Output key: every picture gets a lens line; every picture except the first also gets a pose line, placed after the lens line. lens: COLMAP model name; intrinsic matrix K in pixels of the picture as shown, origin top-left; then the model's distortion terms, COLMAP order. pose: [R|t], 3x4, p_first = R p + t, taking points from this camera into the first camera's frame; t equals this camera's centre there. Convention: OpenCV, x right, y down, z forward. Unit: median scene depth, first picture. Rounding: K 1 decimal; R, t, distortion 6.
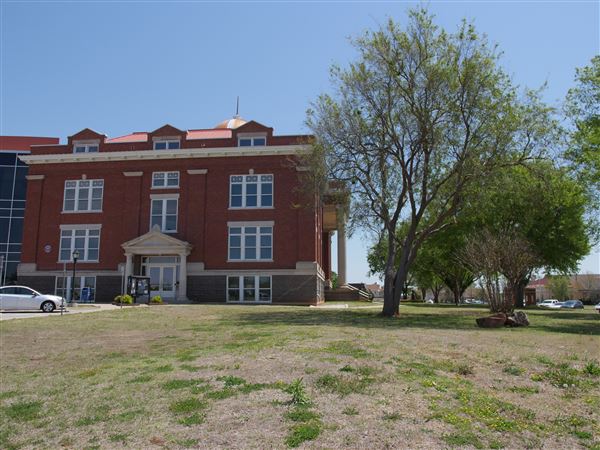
lens RADIAL K [[493.7, 0, 287.7], [0, 493.7, 208.1], [0, 0, 1]] dist [-0.069247, 0.015133]
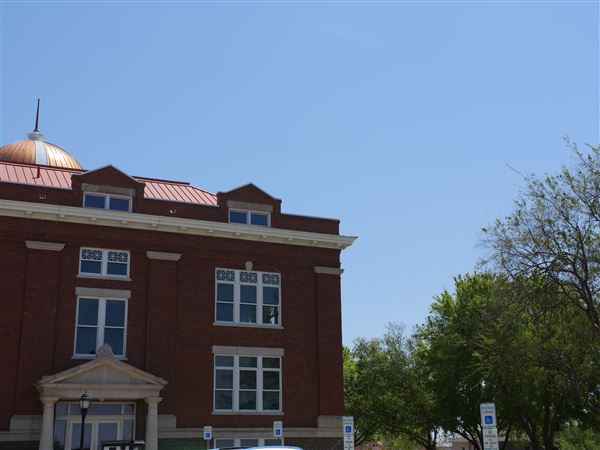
lens RADIAL K [[853.7, 0, 295.0], [0, 853.7, 222.4], [0, 0, 1]] dist [0.066383, 0.090106]
pose [[0.849391, 0.130437, 0.511391, -0.577536], [-0.070595, 0.988350, -0.134838, 0.012658], [-0.523021, 0.078428, 0.848704, 0.055455]]
